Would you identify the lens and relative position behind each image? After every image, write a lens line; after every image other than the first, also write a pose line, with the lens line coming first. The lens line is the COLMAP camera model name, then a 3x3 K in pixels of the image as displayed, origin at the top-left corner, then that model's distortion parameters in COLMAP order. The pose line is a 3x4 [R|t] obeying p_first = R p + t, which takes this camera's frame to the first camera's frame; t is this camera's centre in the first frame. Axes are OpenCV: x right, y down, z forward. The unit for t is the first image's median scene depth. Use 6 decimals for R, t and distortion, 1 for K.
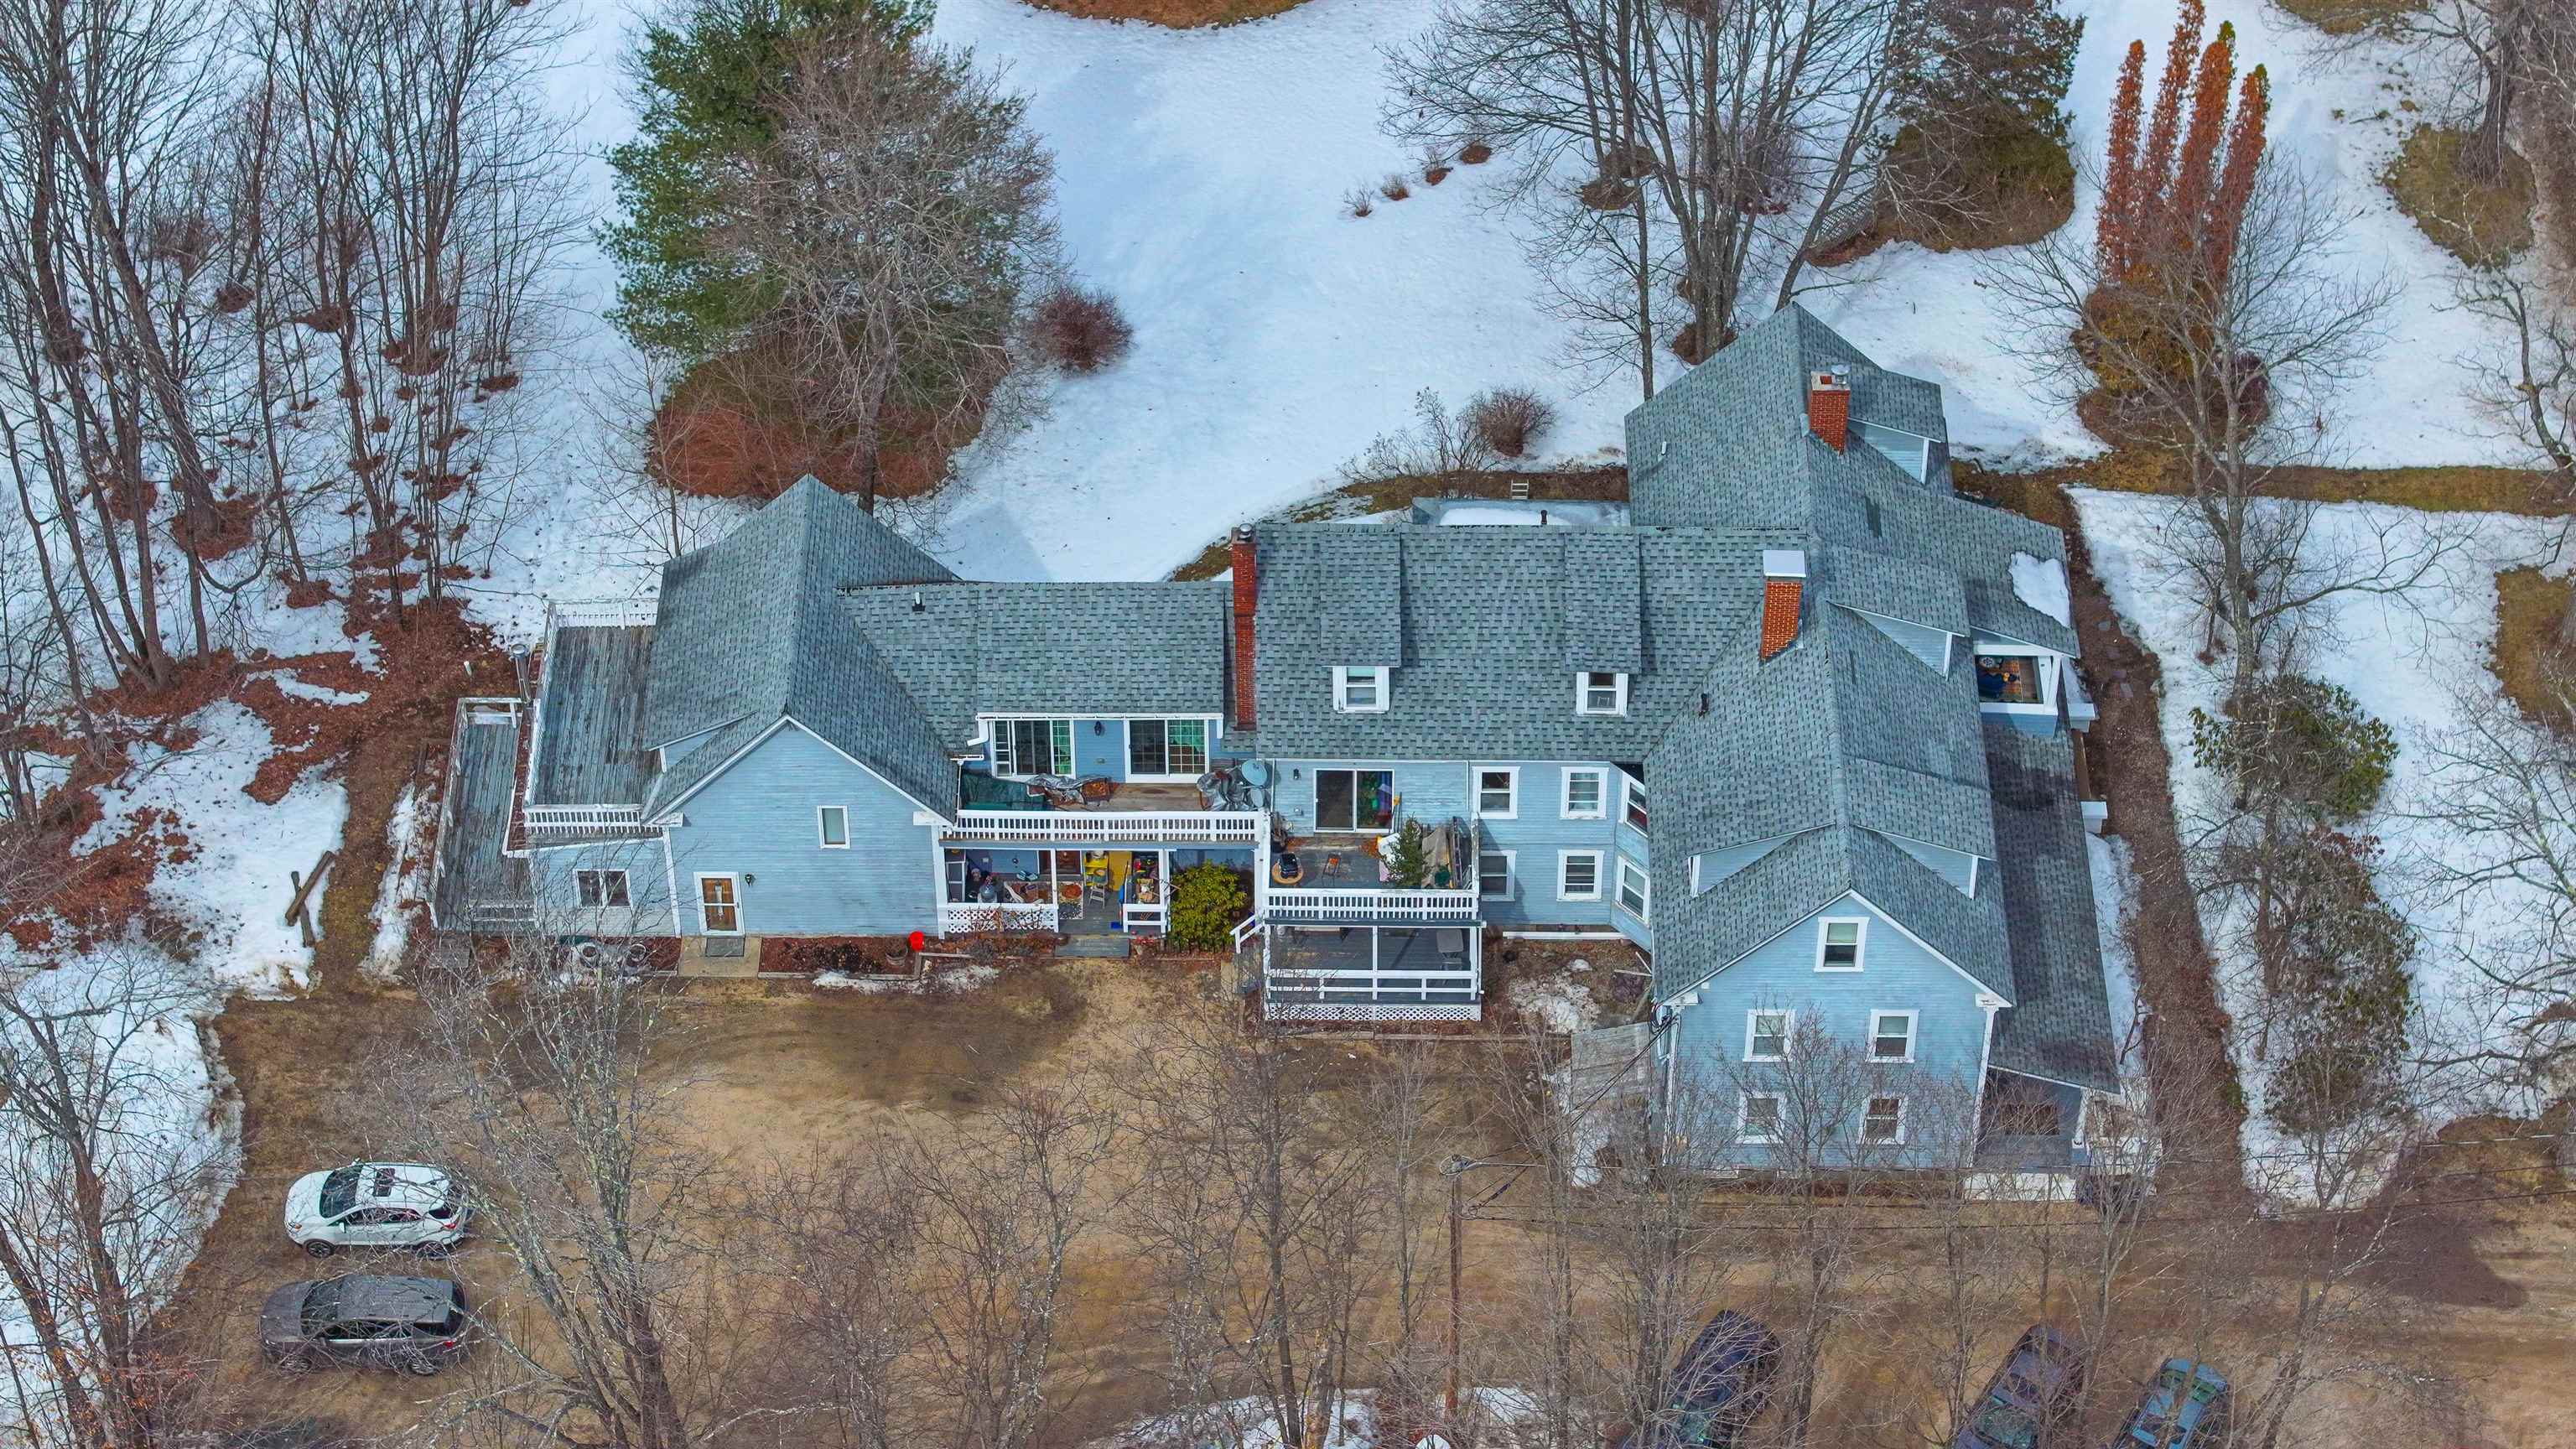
lens RADIAL K [[5177.6, 0, 1288.0], [0, 5177.6, 724.5], [0, 0, 1]] dist [-0.218541, 1.306608]
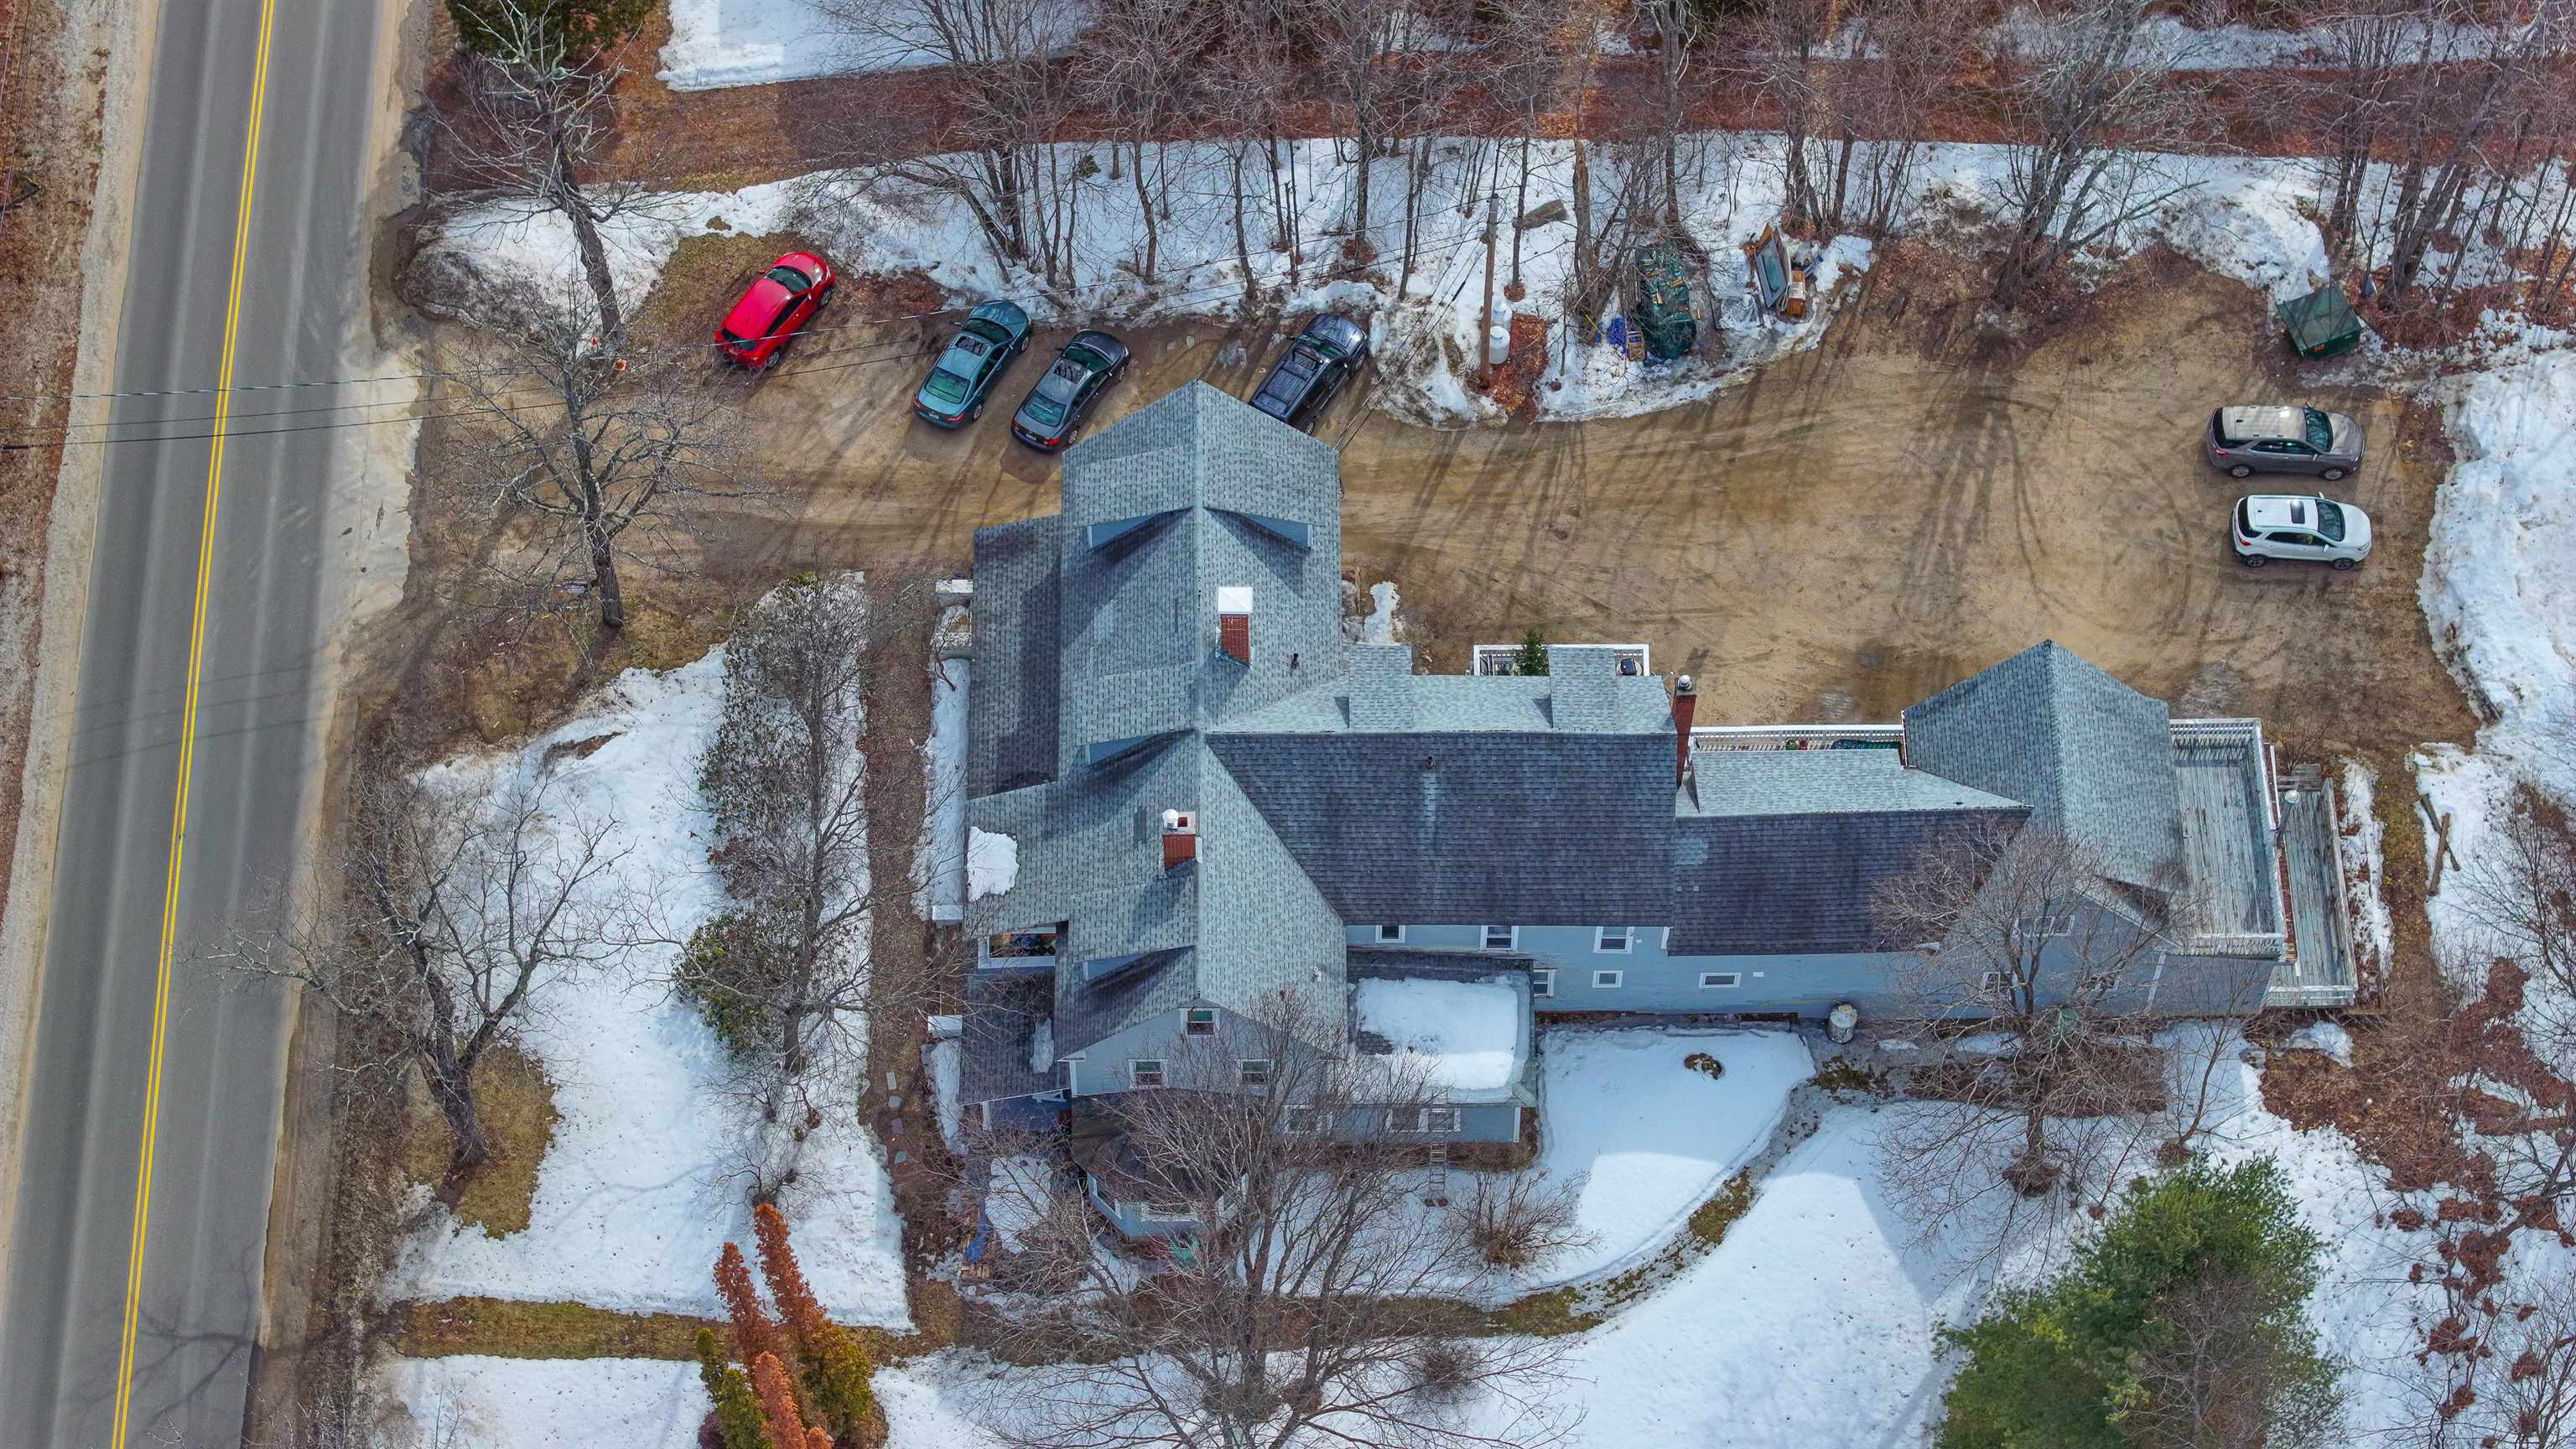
lens RADIAL K [[5177.6, 0, 1288.0], [0, 5177.6, 724.5], [0, 0, 1]] dist [-0.218541, 1.306608]
pose [[-0.999877, 0.012466, -0.009570, 0.089065], [-0.012724, -0.284760, 0.958514, -1.100426], [0.009224, 0.958518, 0.284884, 0.625627]]
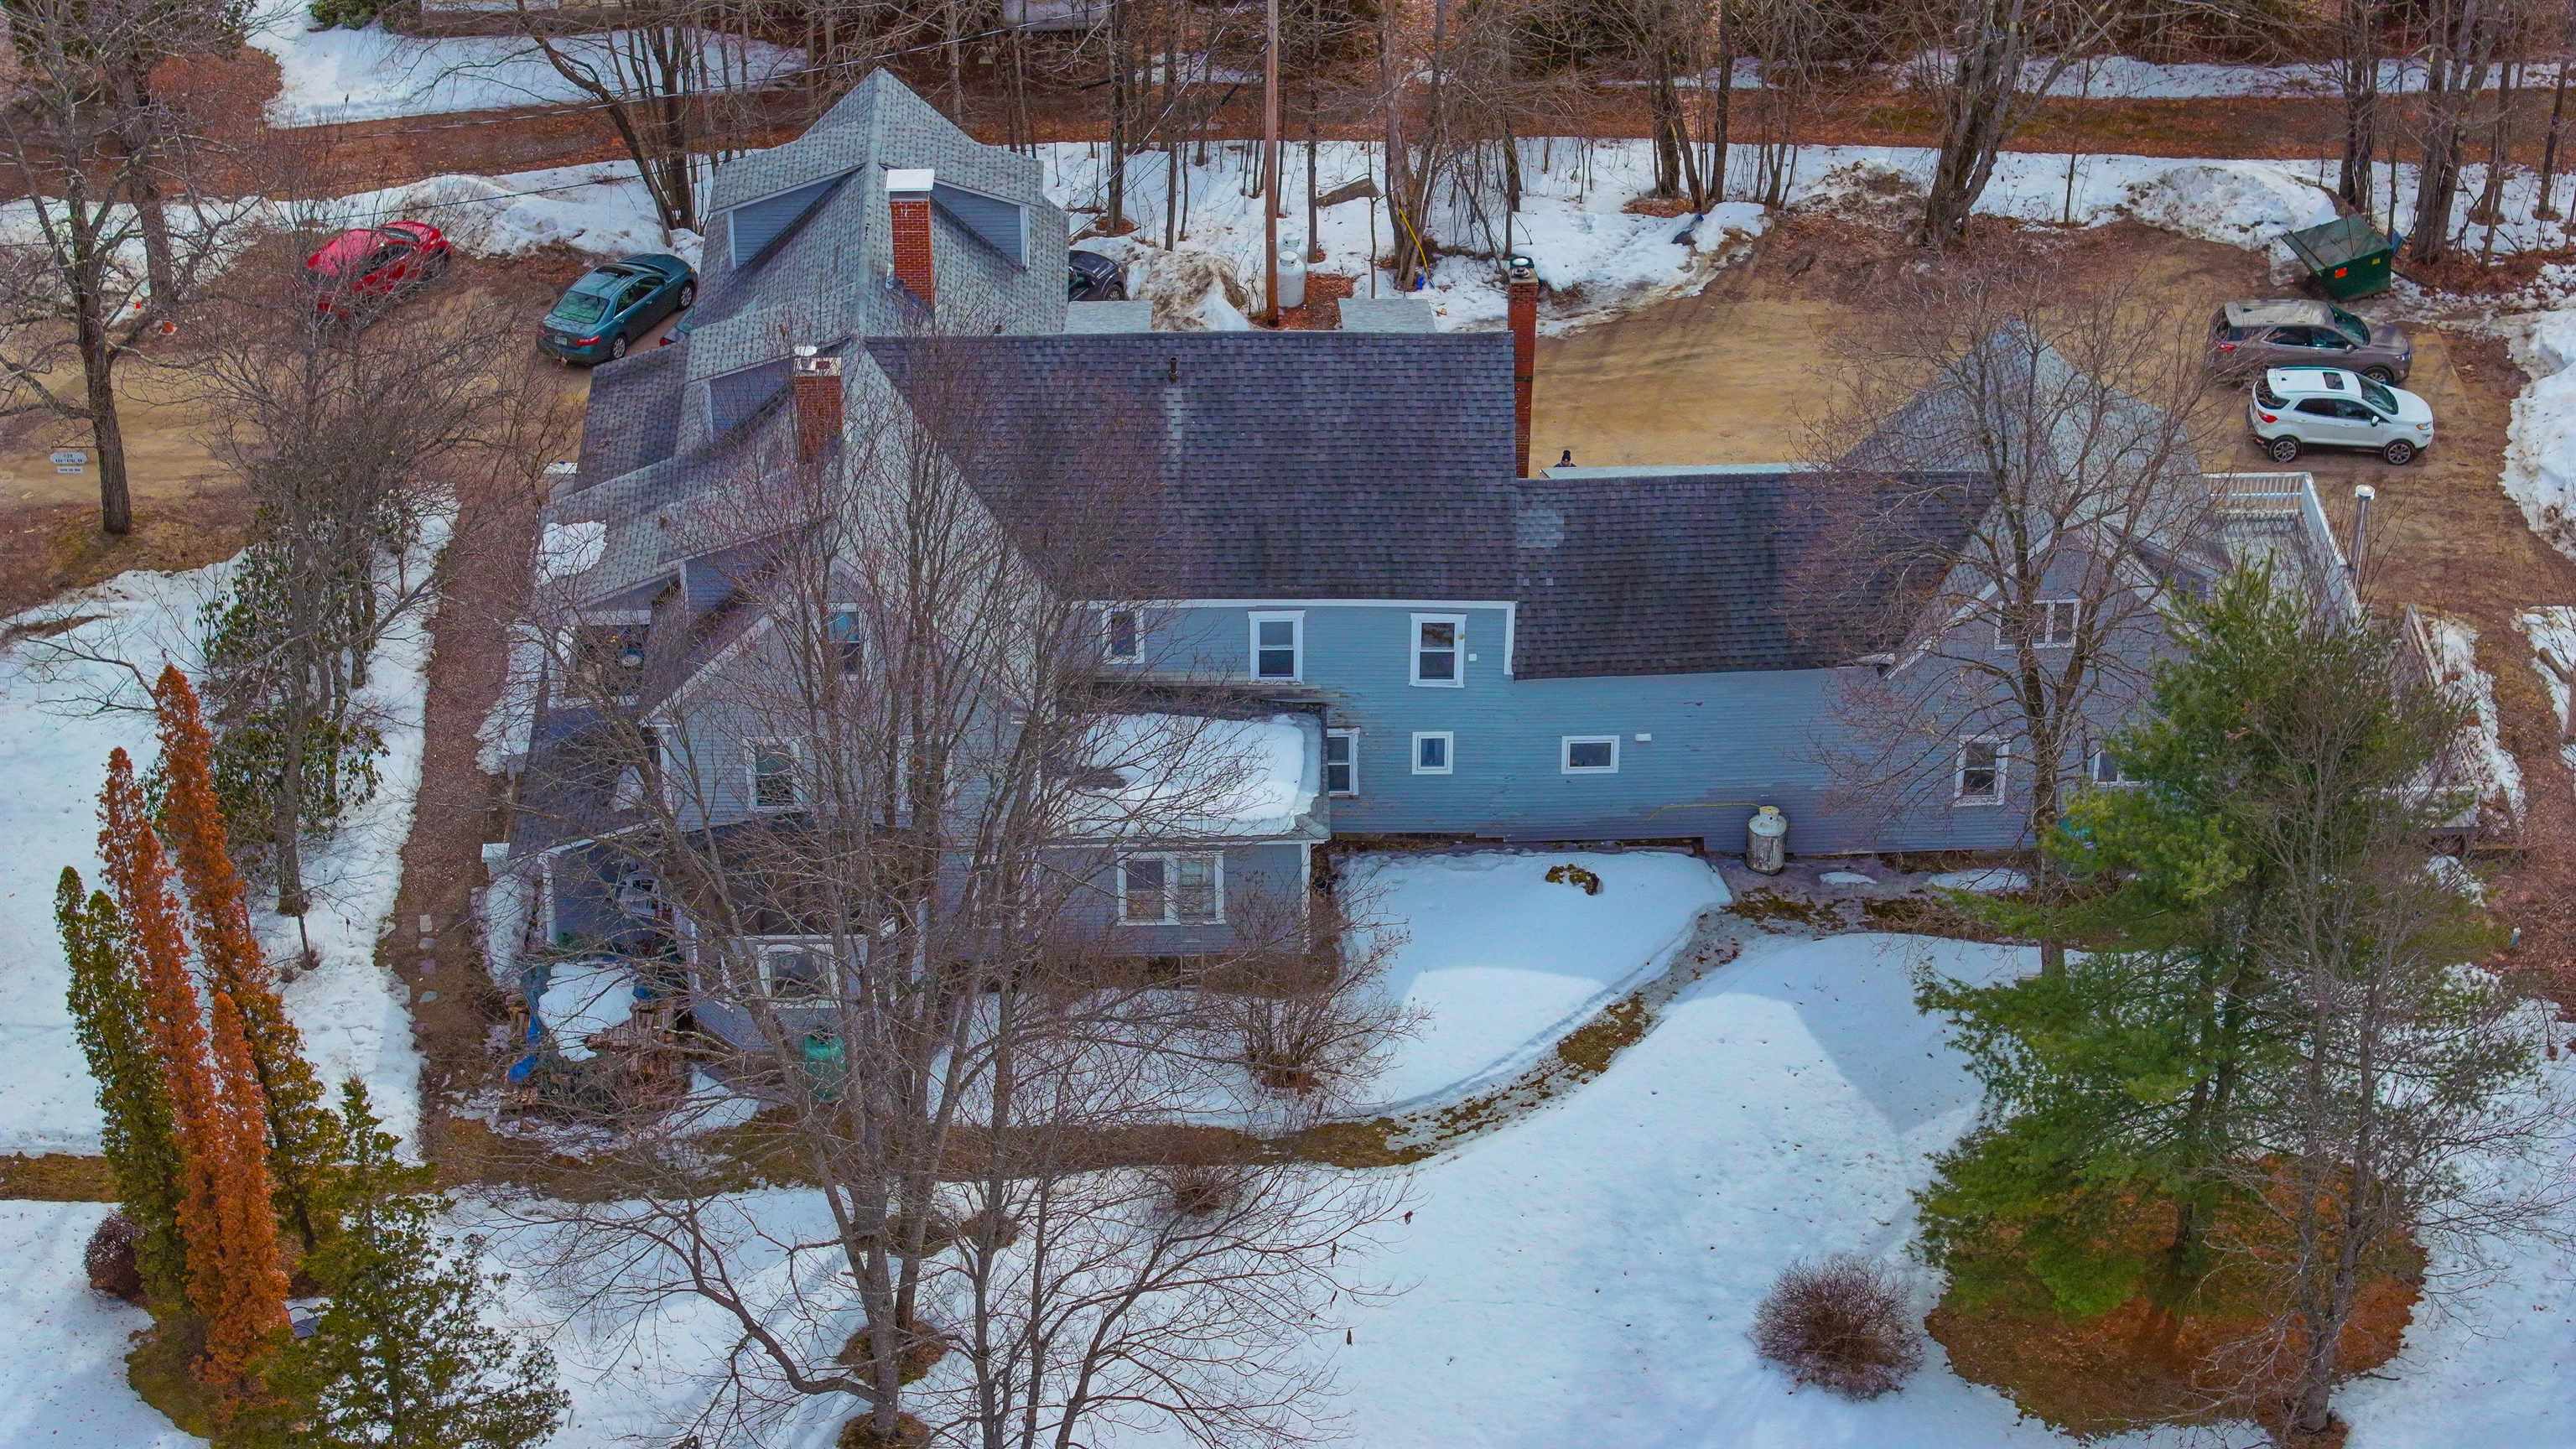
lens RADIAL K [[5177.6, 0, 1288.0], [0, 5177.6, 724.5], [0, 0, 1]] dist [-0.218541, 1.306608]
pose [[-0.999555, 0.013225, -0.026725, 0.052406], [-0.024352, 0.155180, 0.987586, -0.825038], [0.017208, 0.987798, -0.154789, 1.131828]]
